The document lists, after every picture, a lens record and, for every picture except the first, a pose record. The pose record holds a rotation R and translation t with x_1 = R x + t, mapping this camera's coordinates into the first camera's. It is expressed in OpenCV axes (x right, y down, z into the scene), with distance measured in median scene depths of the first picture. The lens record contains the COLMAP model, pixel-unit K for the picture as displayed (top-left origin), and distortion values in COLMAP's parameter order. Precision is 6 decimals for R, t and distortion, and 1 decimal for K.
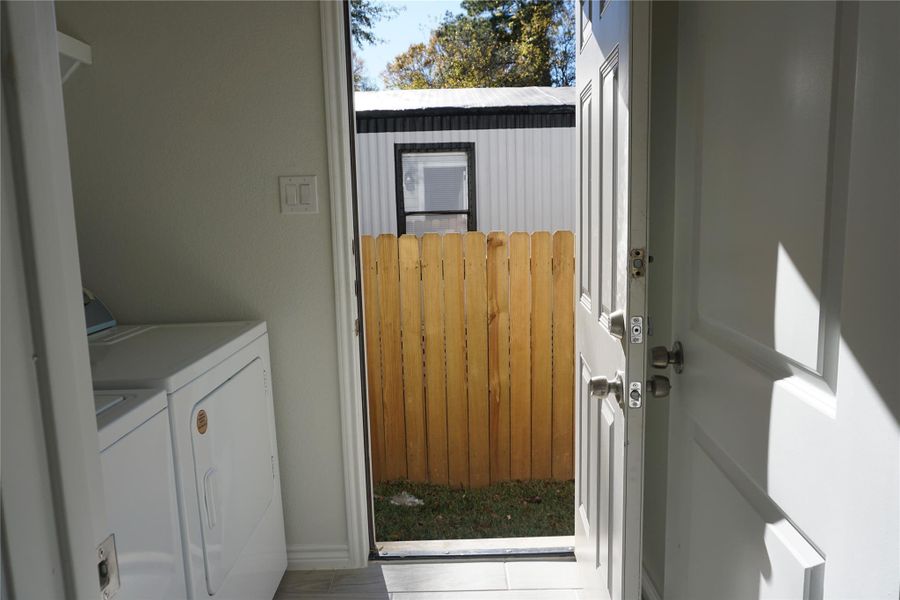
lens RADIAL K [[602.9, 0, 449.5], [0, 602.9, 294.5], [0, 0, 1]] dist [-0.042470, 0.031234]
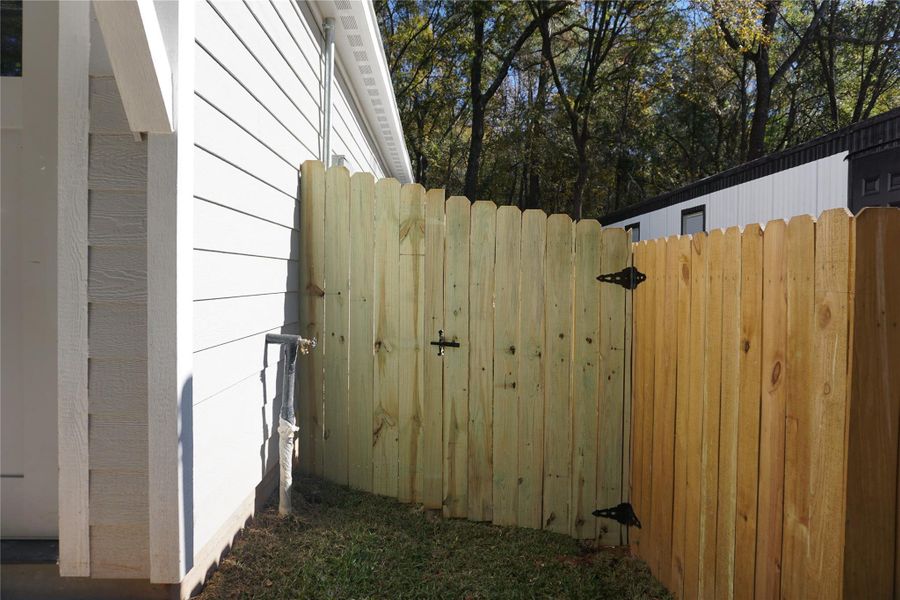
lens RADIAL K [[602.9, 0, 449.5], [0, 602.9, 294.5], [0, 0, 1]] dist [-0.042470, 0.031234]
pose [[0.019376, 0.052405, -0.998438, 2.020573], [-0.077695, 0.995684, 0.050753, -0.114033], [0.996789, 0.076590, 0.023364, 0.622841]]
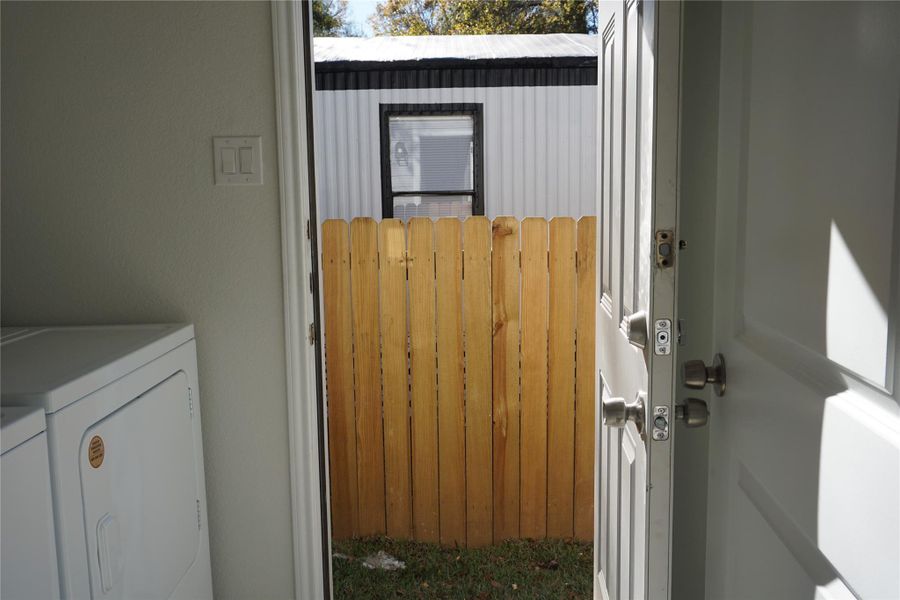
lens RADIAL K [[769.4, 0, 449.4], [0, 769.4, 291.0], [0, 0, 1]] dist [-0.016027, 0.006396]
pose [[0.999868, 0.012358, -0.010564, 0.018358], [-0.012501, 0.999830, -0.013582, 0.006143], [0.010394, 0.013713, 0.999852, 0.009074]]
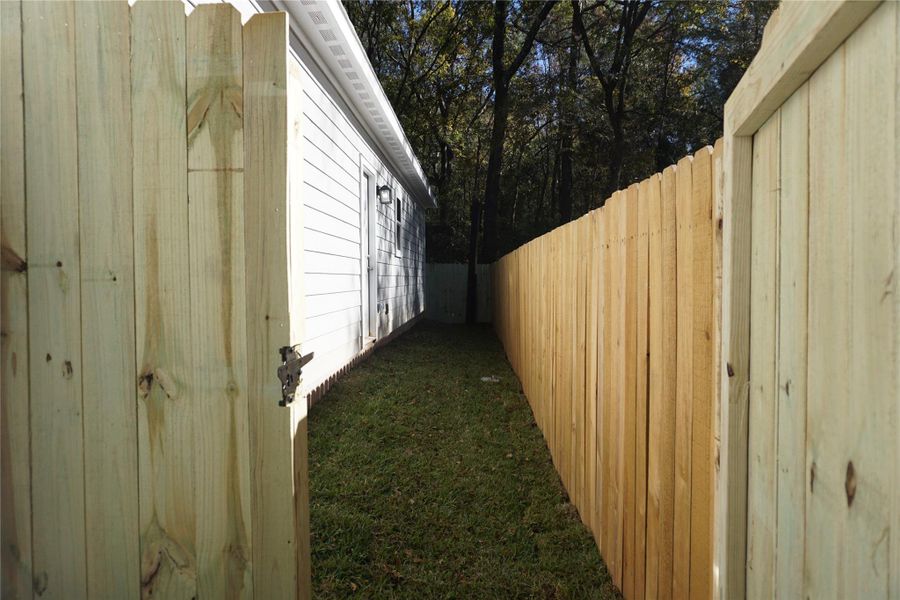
lens RADIAL K [[602.9, 0, 449.5], [0, 602.9, 294.5], [0, 0, 1]] dist [-0.042470, 0.031234]
pose [[-0.040210, 0.052736, -0.997799, 1.580487], [-0.059096, 0.996733, 0.055062, -0.080396], [0.997442, 0.061180, -0.036962, 0.730604]]
